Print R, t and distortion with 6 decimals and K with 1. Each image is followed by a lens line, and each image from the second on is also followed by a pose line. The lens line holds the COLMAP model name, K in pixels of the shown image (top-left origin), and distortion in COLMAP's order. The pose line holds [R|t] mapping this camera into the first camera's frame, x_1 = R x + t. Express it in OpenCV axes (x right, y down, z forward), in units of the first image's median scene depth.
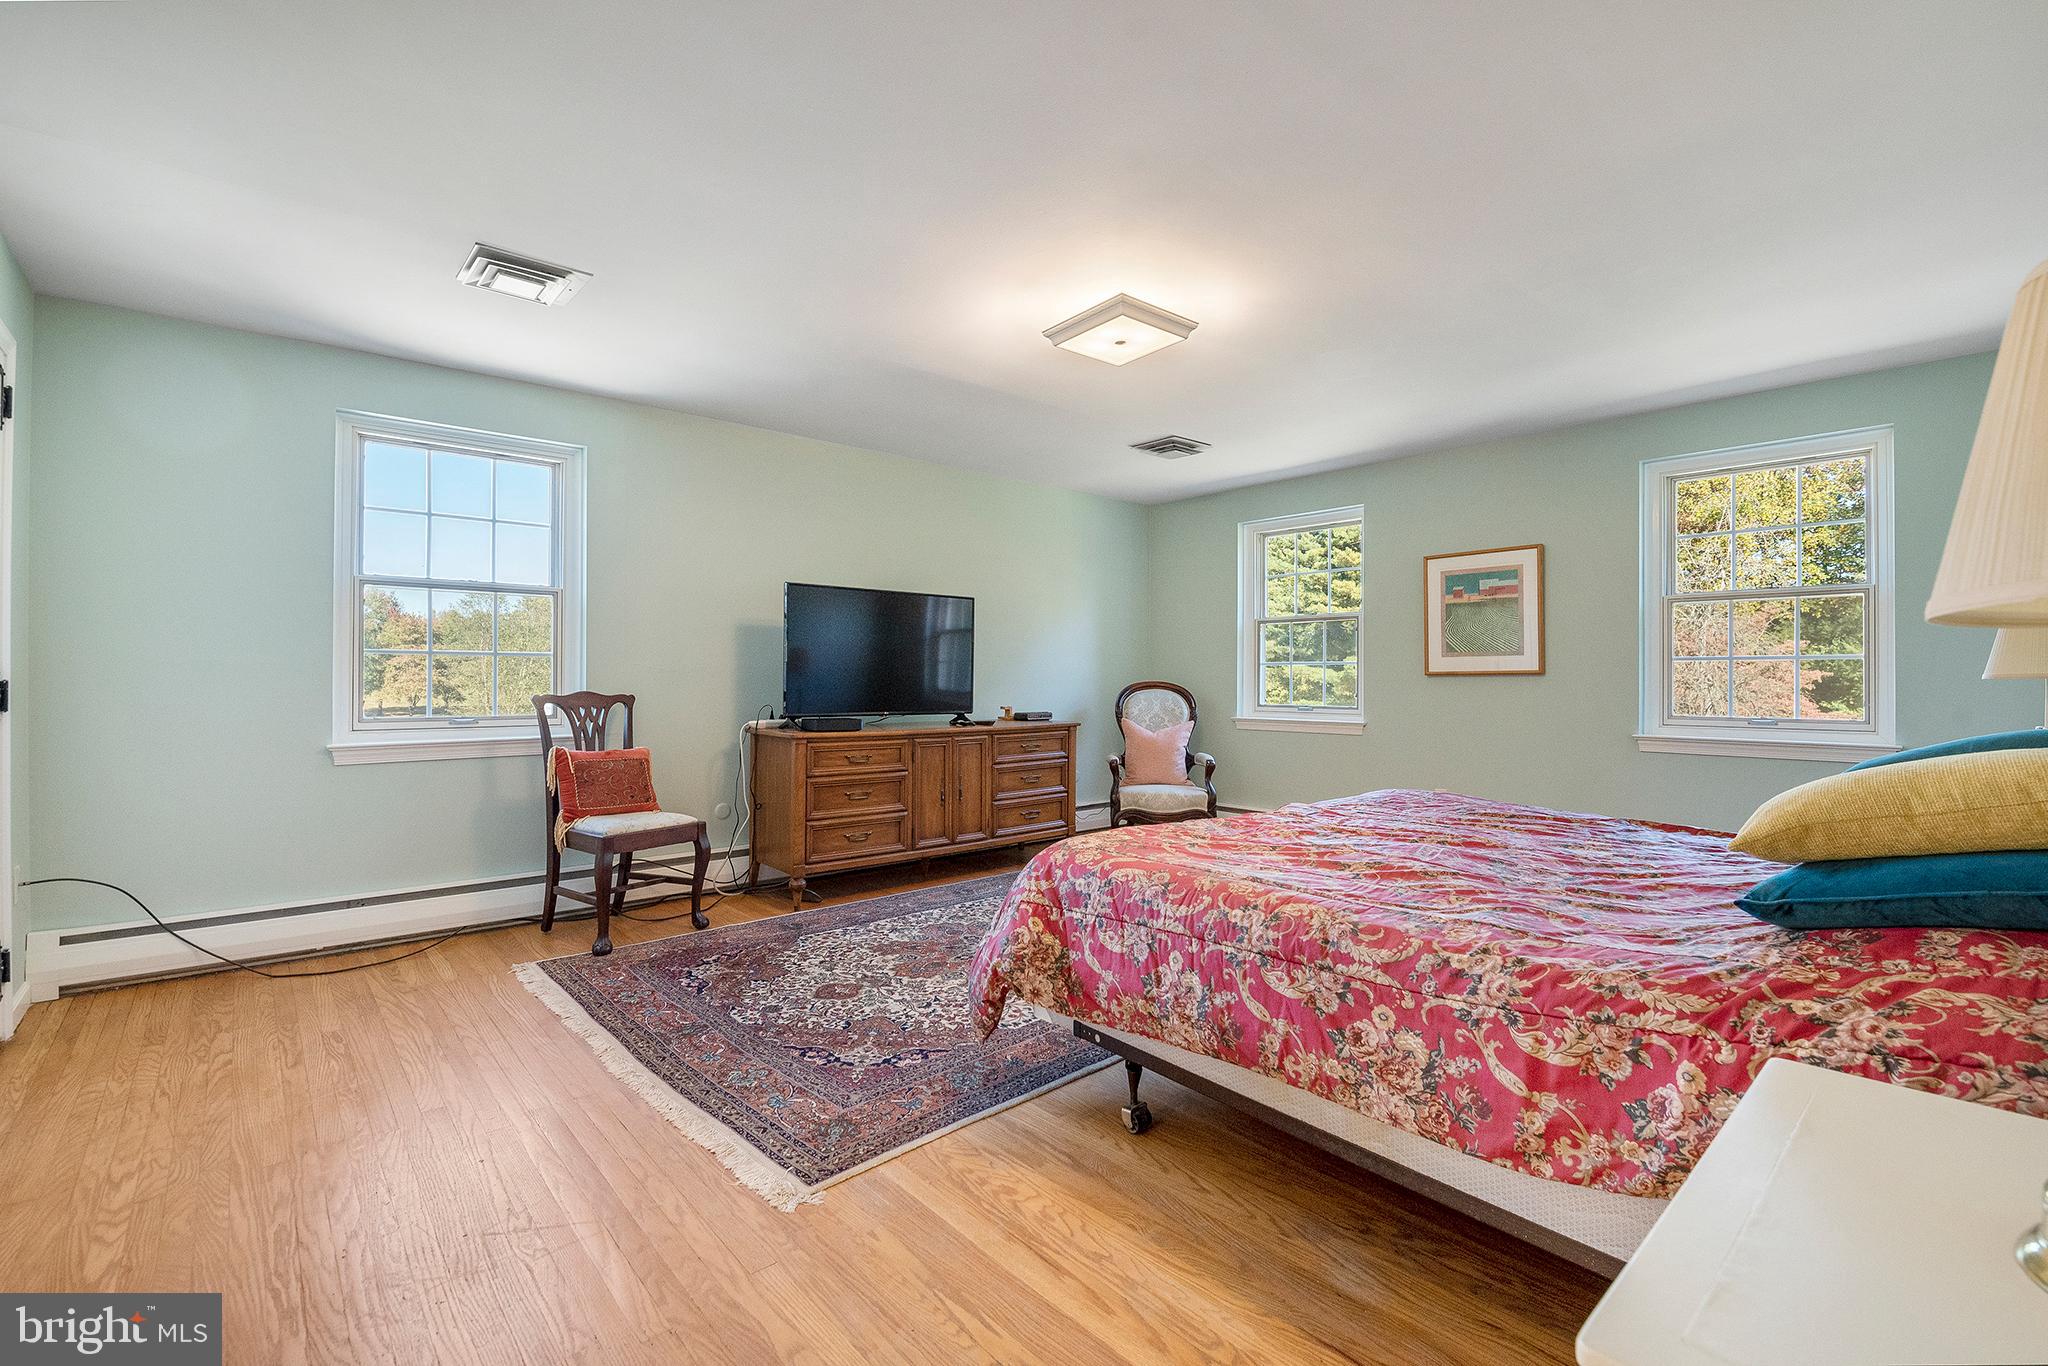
lens RADIAL K [[903.0, 0, 1021.2], [0, 903.0, 677.6], [0, 0, 1]] dist [-0.013745, -0.001304]
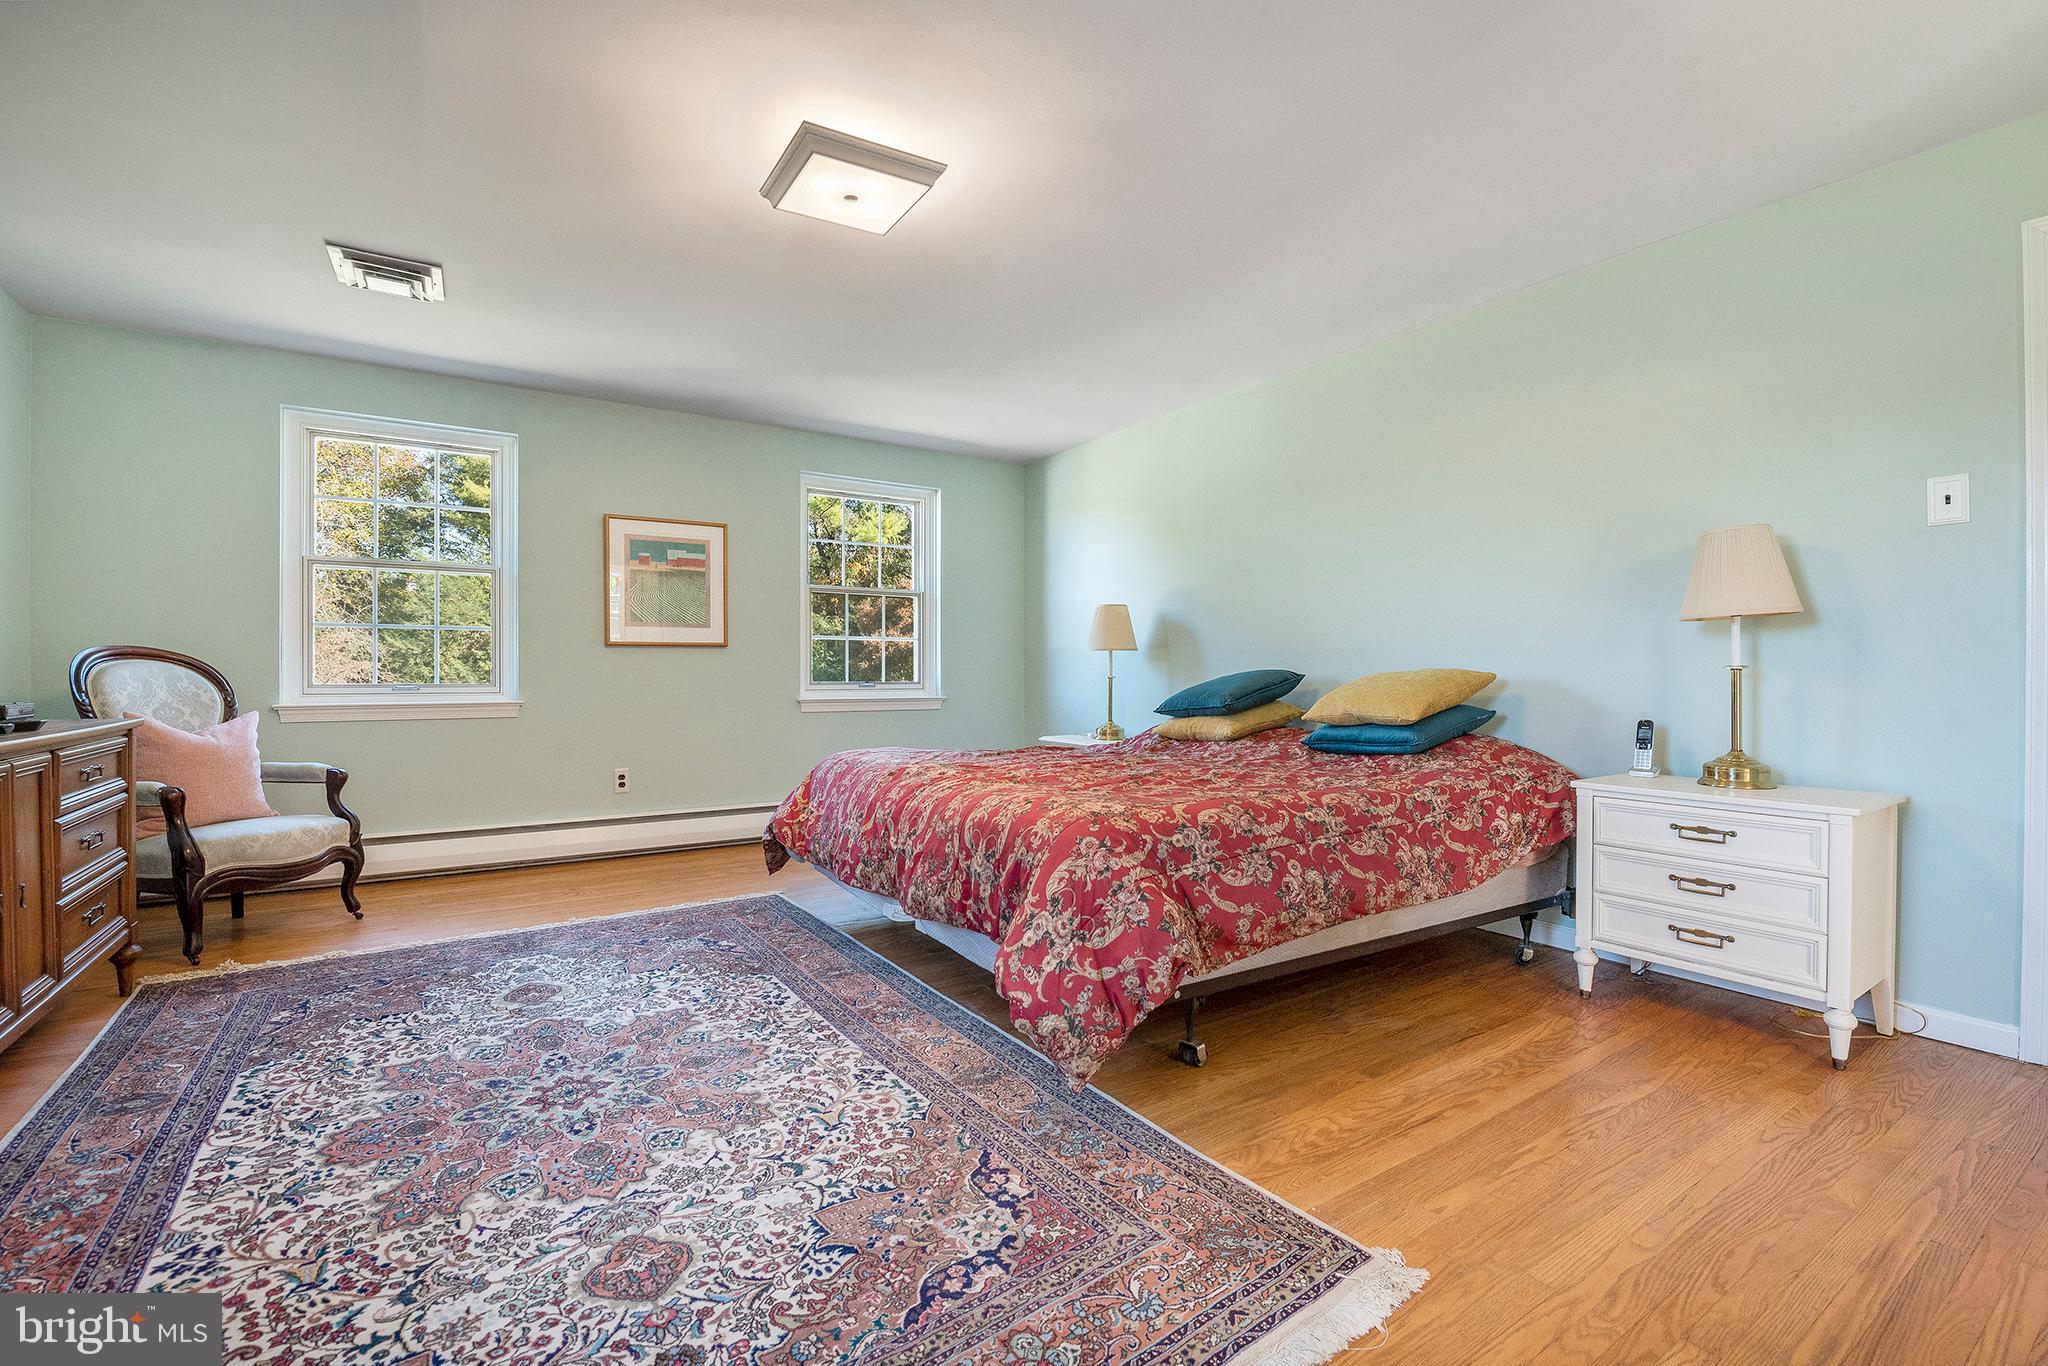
lens RADIAL K [[903.0, 0, 1037.5], [0, 903.0, 685.8], [0, 0, 1]] dist [-0.013745, -0.001304]
pose [[0.117346, -0.014732, 0.992982, -0.617294], [-0.001135, 0.999887, 0.014968, 0.036640], [-0.993090, -0.002883, 0.117316, 0.716973]]
